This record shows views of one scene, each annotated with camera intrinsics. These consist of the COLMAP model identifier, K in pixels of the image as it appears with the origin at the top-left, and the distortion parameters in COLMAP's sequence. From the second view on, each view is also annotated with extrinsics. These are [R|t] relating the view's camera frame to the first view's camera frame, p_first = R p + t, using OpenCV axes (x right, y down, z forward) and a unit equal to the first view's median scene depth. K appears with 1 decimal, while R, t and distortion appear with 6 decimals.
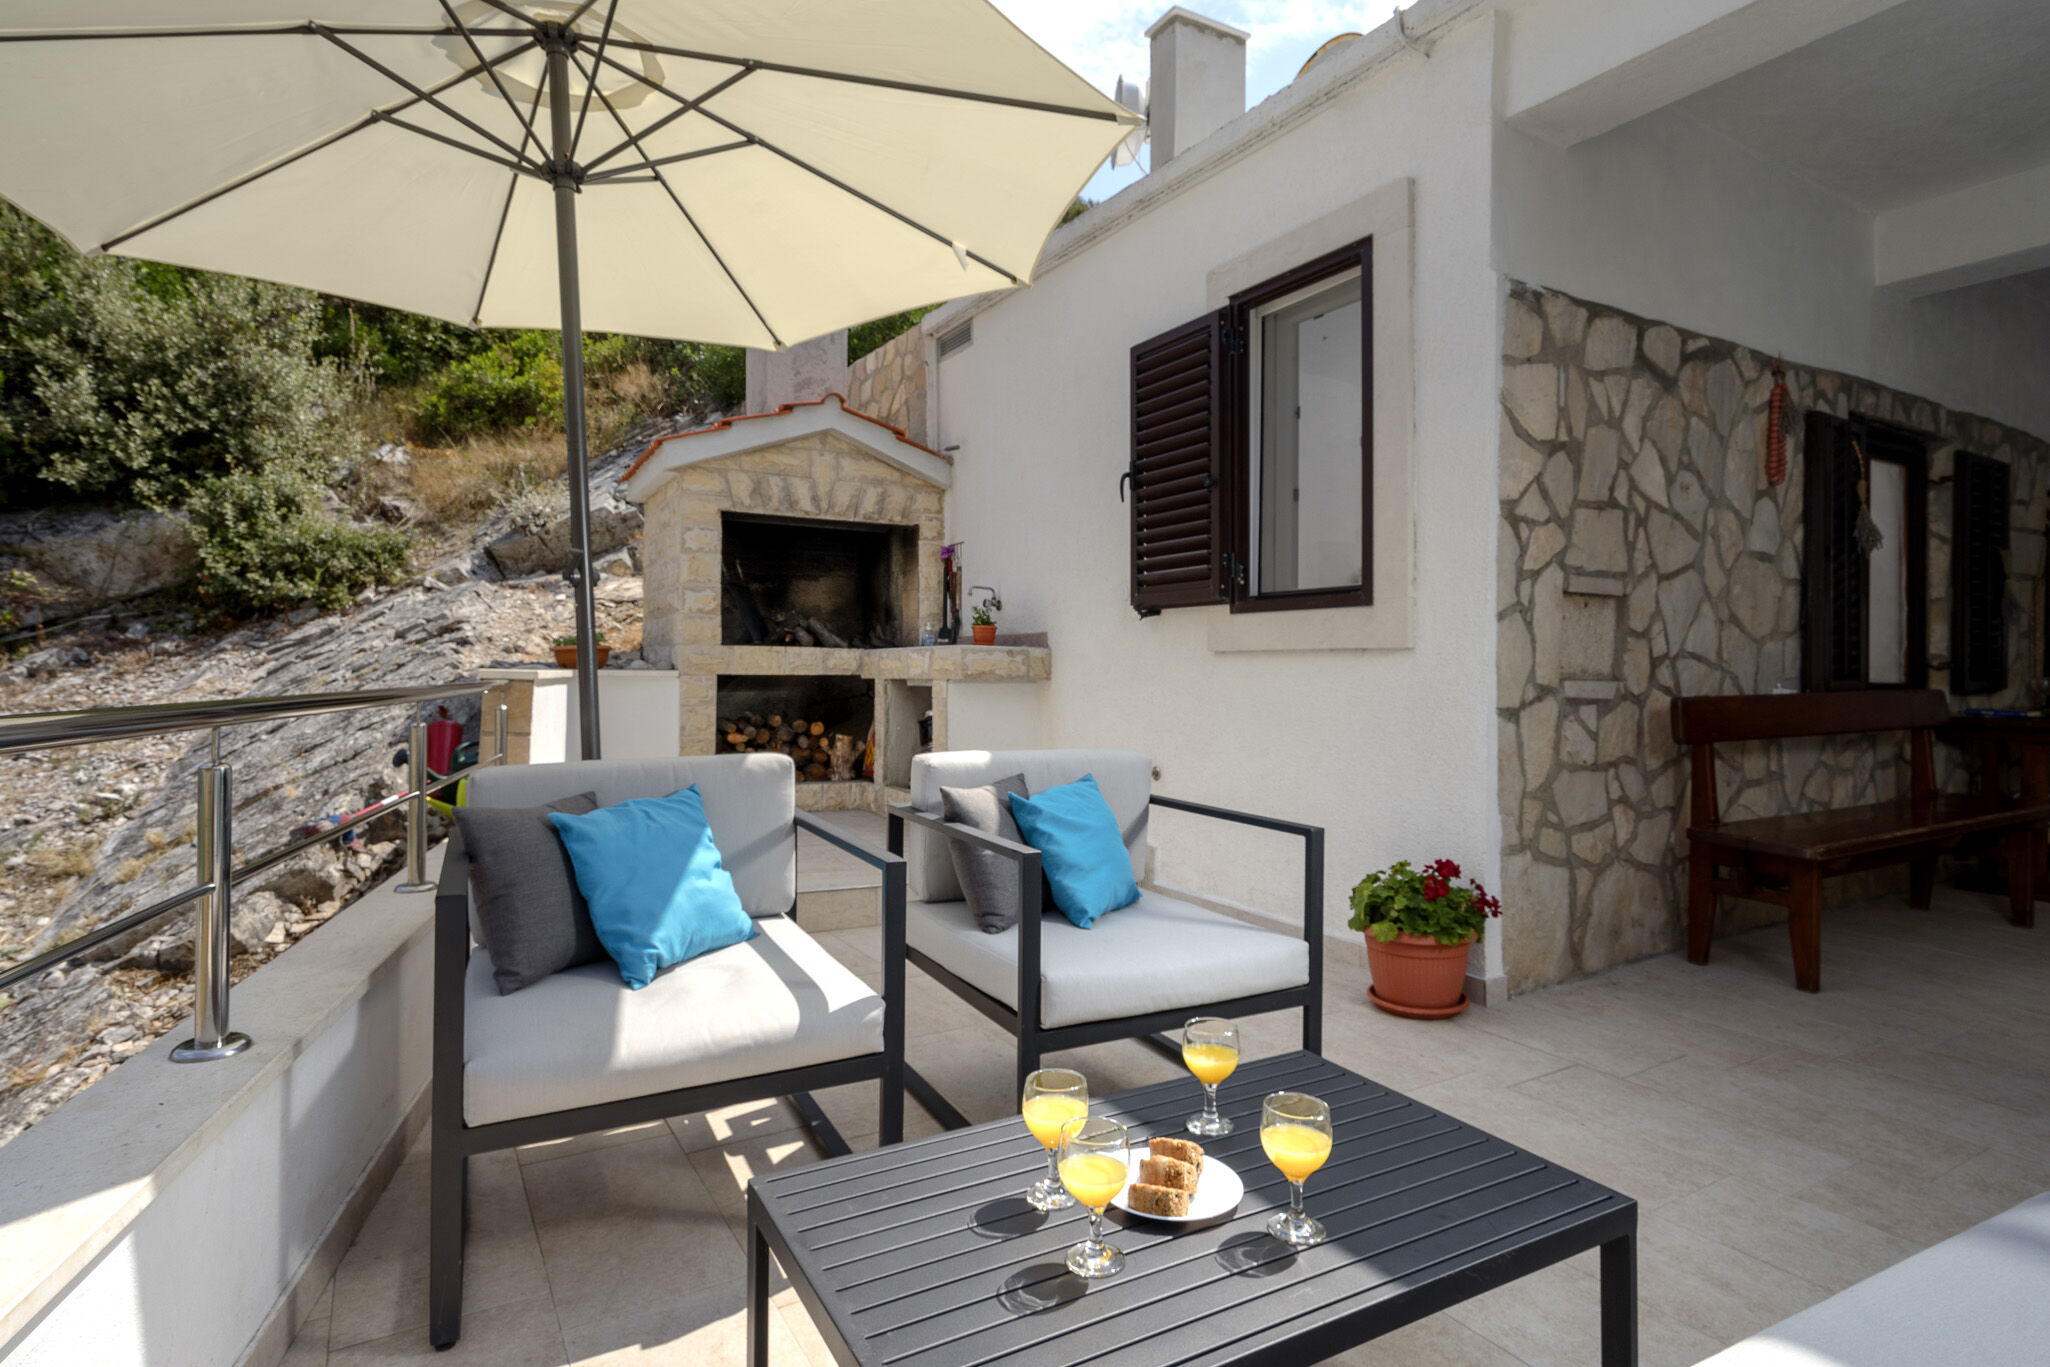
lens RADIAL K [[1077.1, 0, 1026.3], [0, 1077.1, 666.0], [0, 0, 1]] dist [-0.002981, -0.000209]
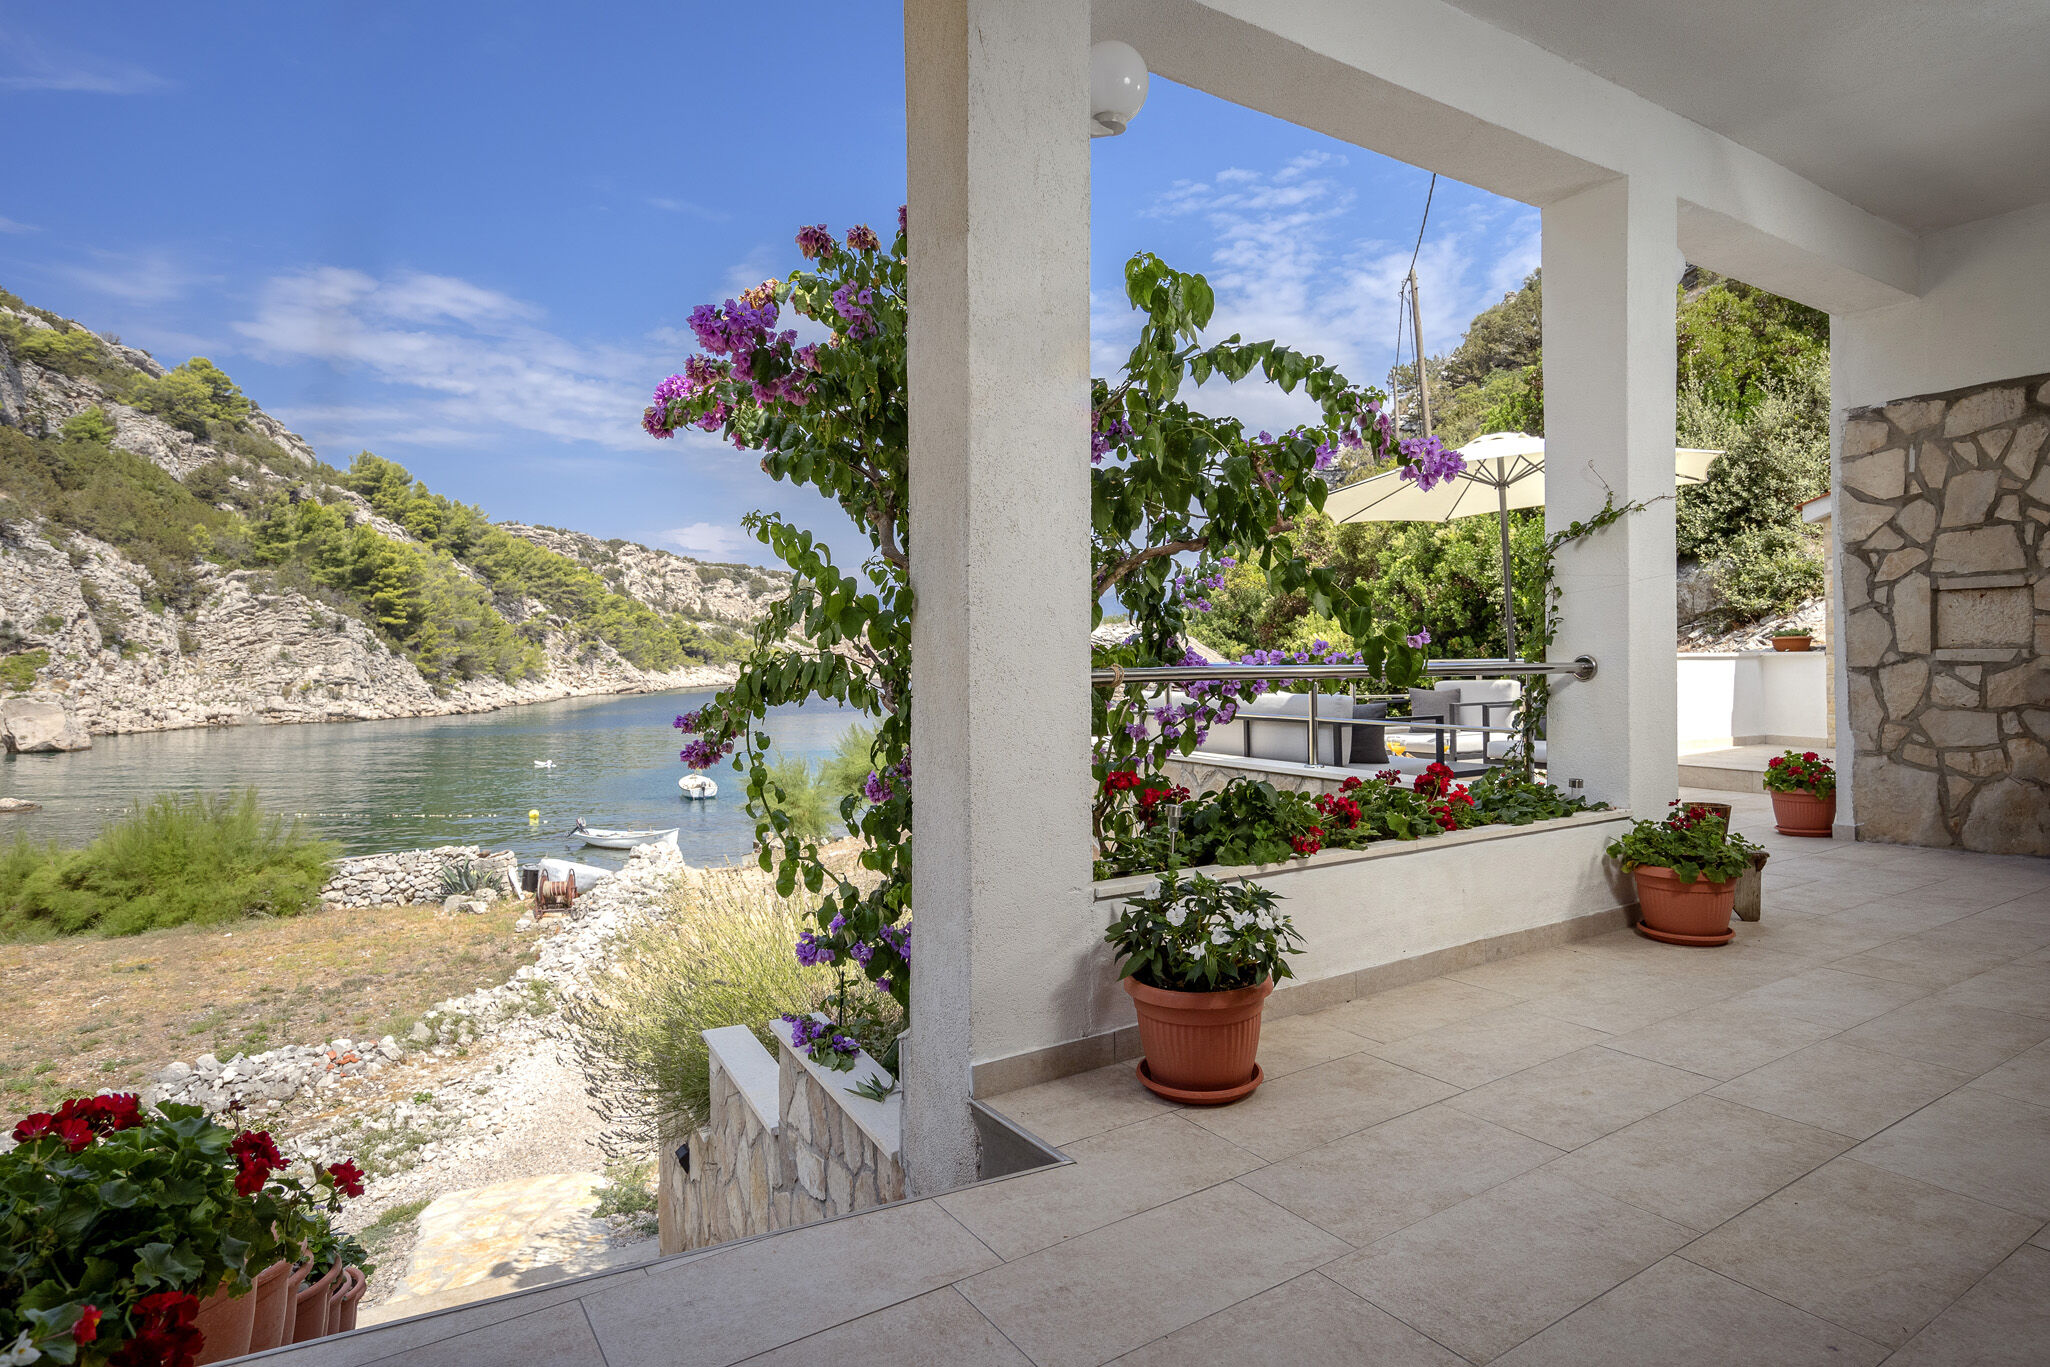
lens RADIAL K [[1111.7, 0, 1025.2], [0, 1111.7, 665.4], [0, 0, 1]] dist [0.002400, 0.000816]
pose [[0.039998, -0.004702, -0.999189, 1.843172], [0.014242, 0.999890, -0.004135, 0.022722], [0.999098, -0.014065, 0.040060, -0.306909]]
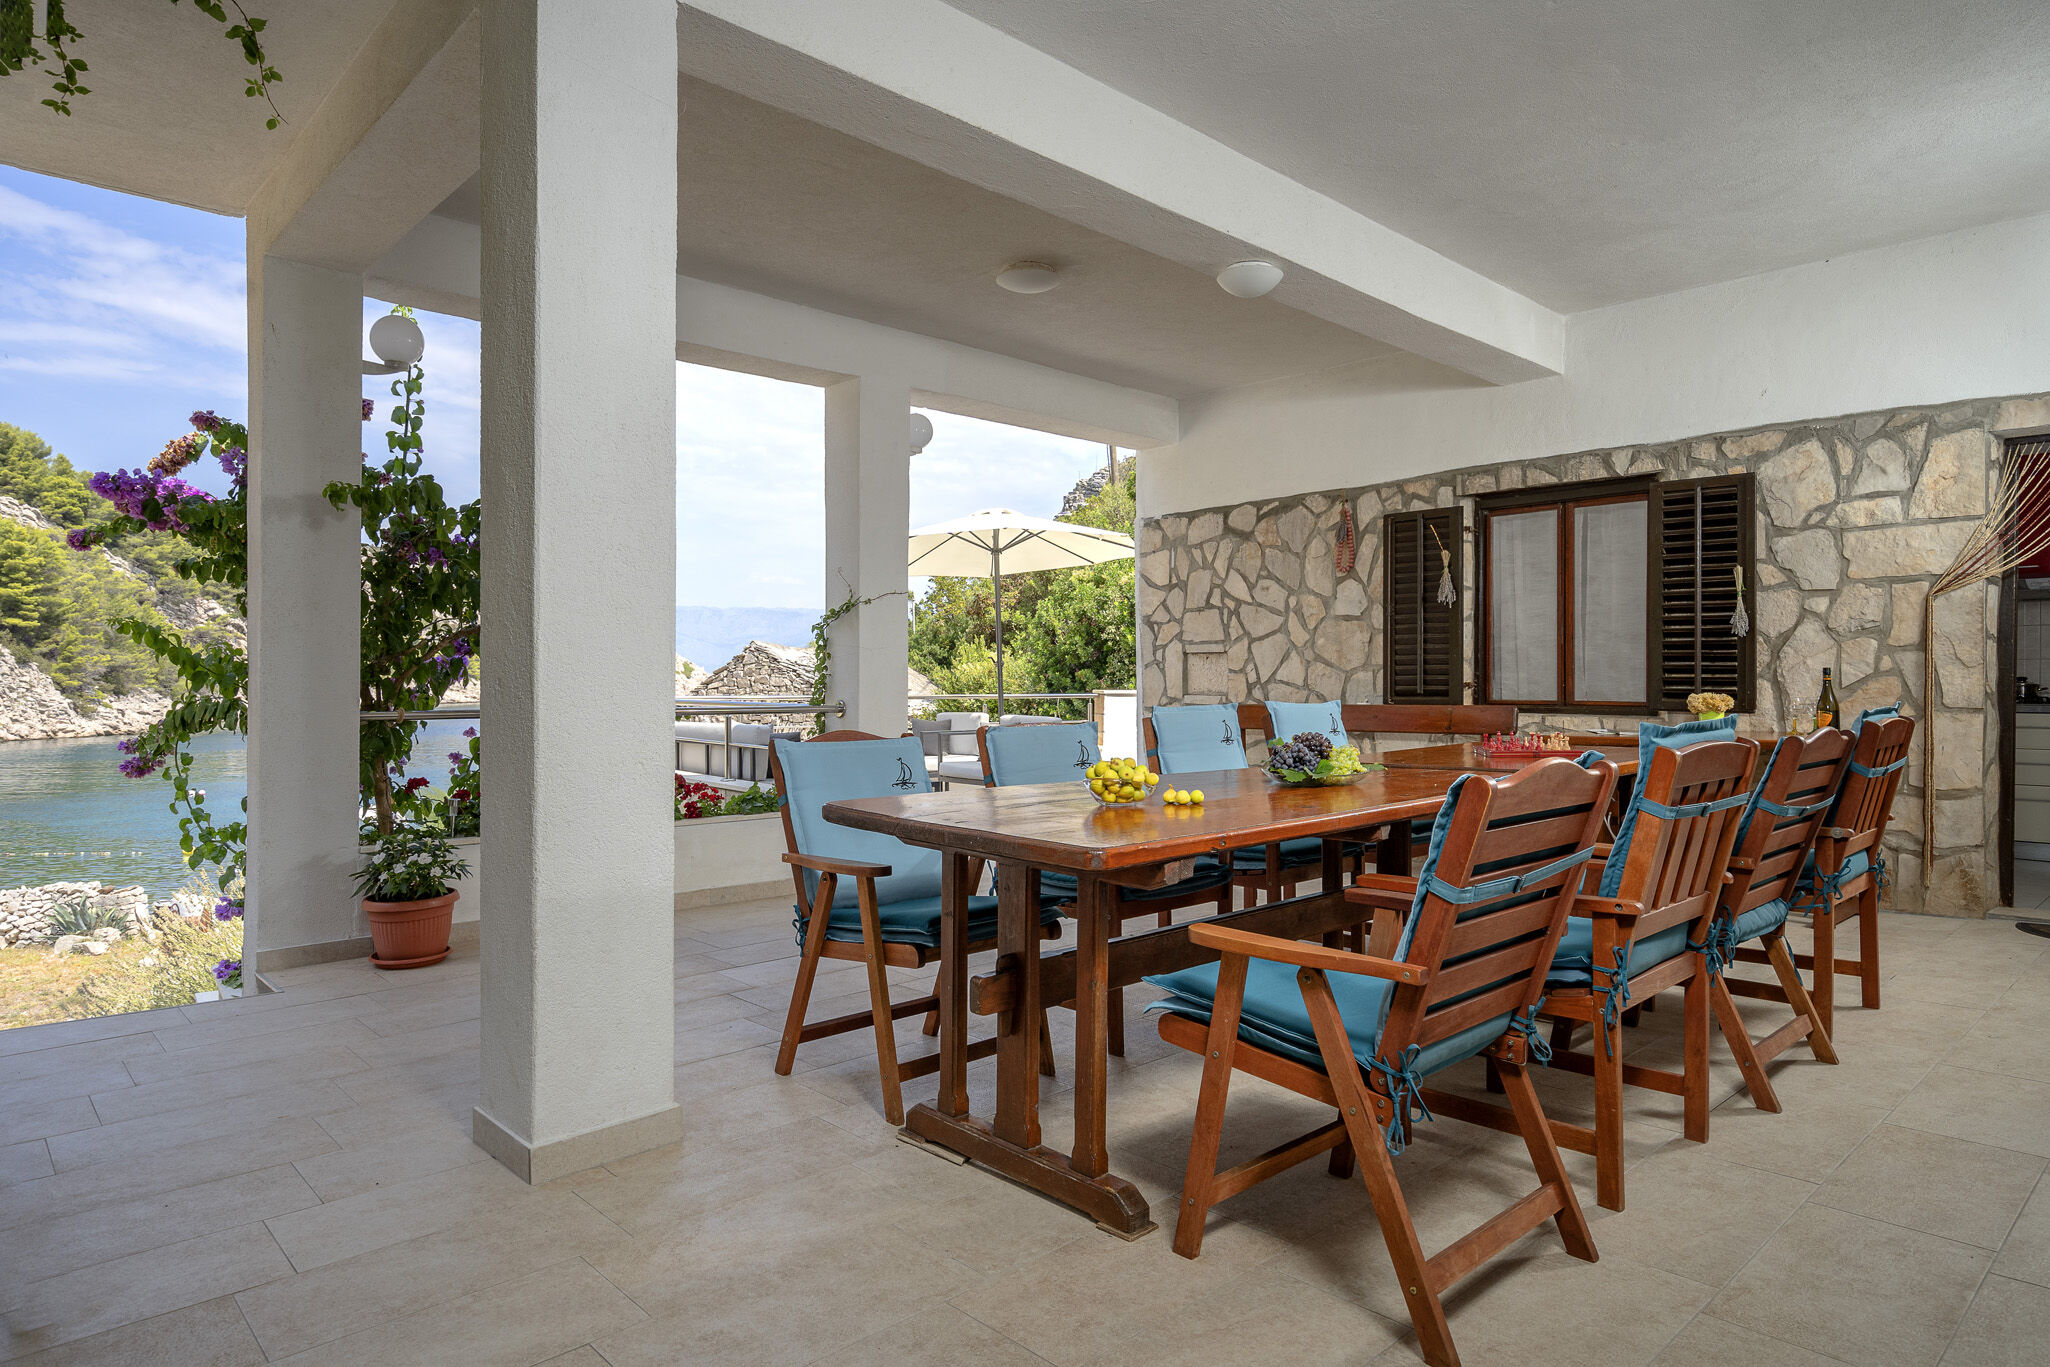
lens RADIAL K [[1202.7, 0, 1025.4], [0, 1202.7, 686.5], [0, 0, 1]] dist [0.000796, -0.000404]
pose [[0.215249, -0.002382, -0.976556, 2.507070], [0.003609, 0.999992, -0.001644, -0.000329], [0.976553, -0.003170, 0.215256, 0.175854]]
